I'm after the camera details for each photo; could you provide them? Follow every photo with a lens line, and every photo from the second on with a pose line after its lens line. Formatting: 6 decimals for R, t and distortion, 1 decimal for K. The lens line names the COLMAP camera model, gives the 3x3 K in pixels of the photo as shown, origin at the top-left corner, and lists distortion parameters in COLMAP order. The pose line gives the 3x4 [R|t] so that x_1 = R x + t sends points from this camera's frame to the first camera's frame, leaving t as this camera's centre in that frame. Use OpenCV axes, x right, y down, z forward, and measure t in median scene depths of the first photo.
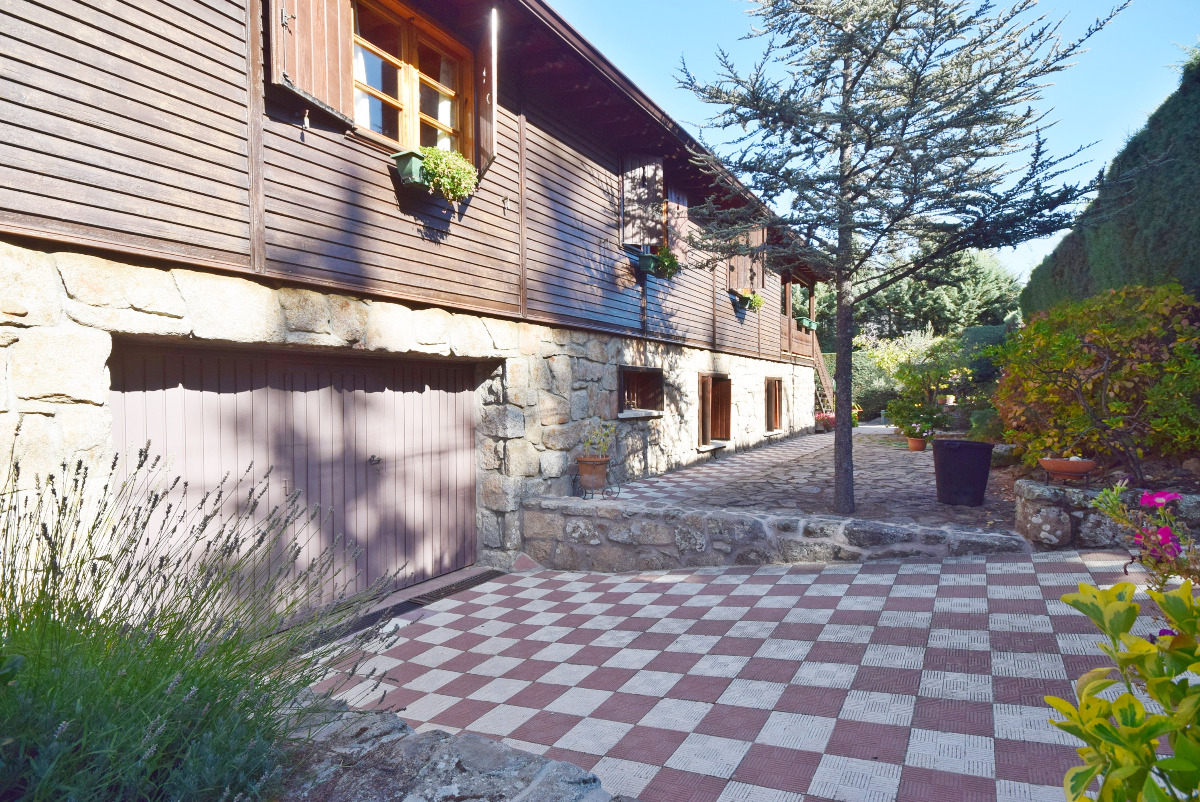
lens RADIAL K [[590.2, 0, 597.9], [0, 590.2, 402.1], [0, 0, 1]] dist [0.006776, 0.000711]
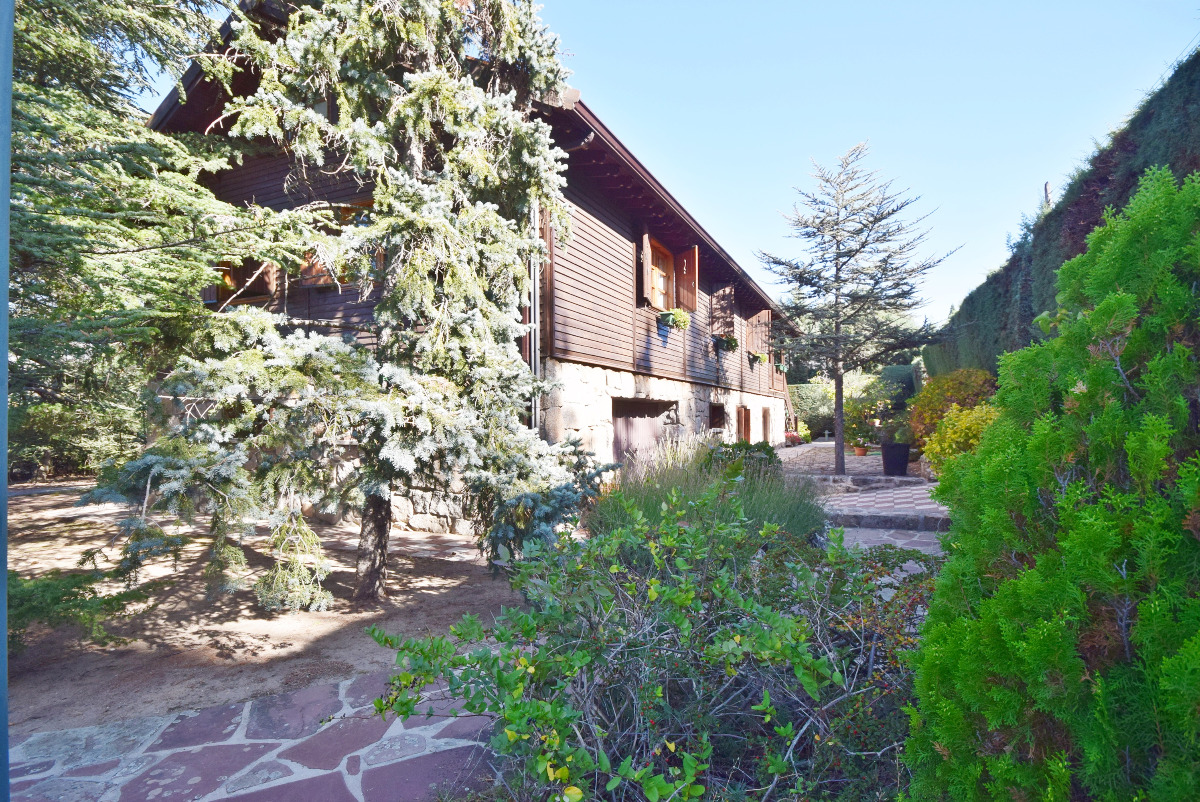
lens RADIAL K [[590.2, 0, 606.2], [0, 590.2, 405.0], [0, 0, 1]] dist [0.006776, 0.000711]
pose [[0.992217, 0.002453, 0.124498, -0.296503], [0.001953, 0.999376, -0.035255, 0.003878], [-0.124507, 0.035224, 0.991593, -0.423804]]
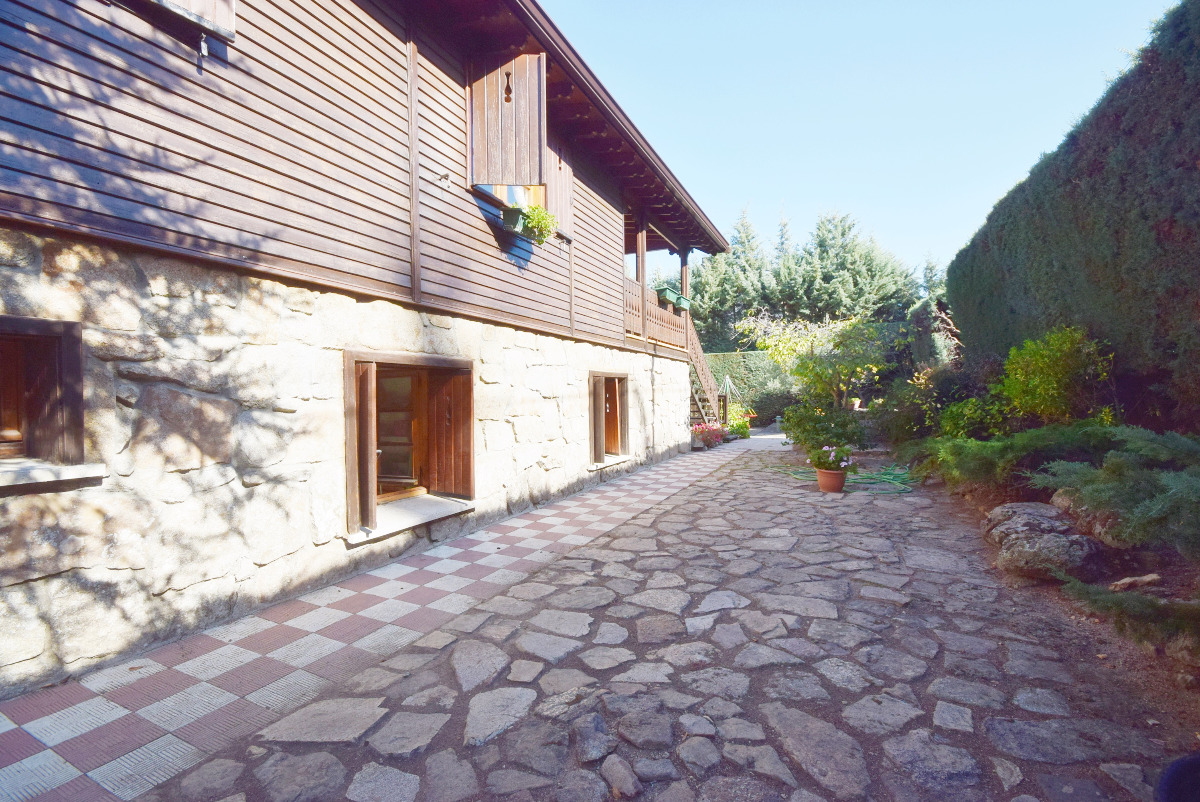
lens RADIAL K [[522.6, 0, 595.7], [0, 522.6, 397.4], [0, 0, 1]] dist [-0.003570, -0.000018]
pose [[0.993718, -0.008066, 0.111619, 0.239641], [0.009727, 0.999850, -0.014352, -0.008864], [-0.111487, 0.015347, 0.993647, 0.492676]]
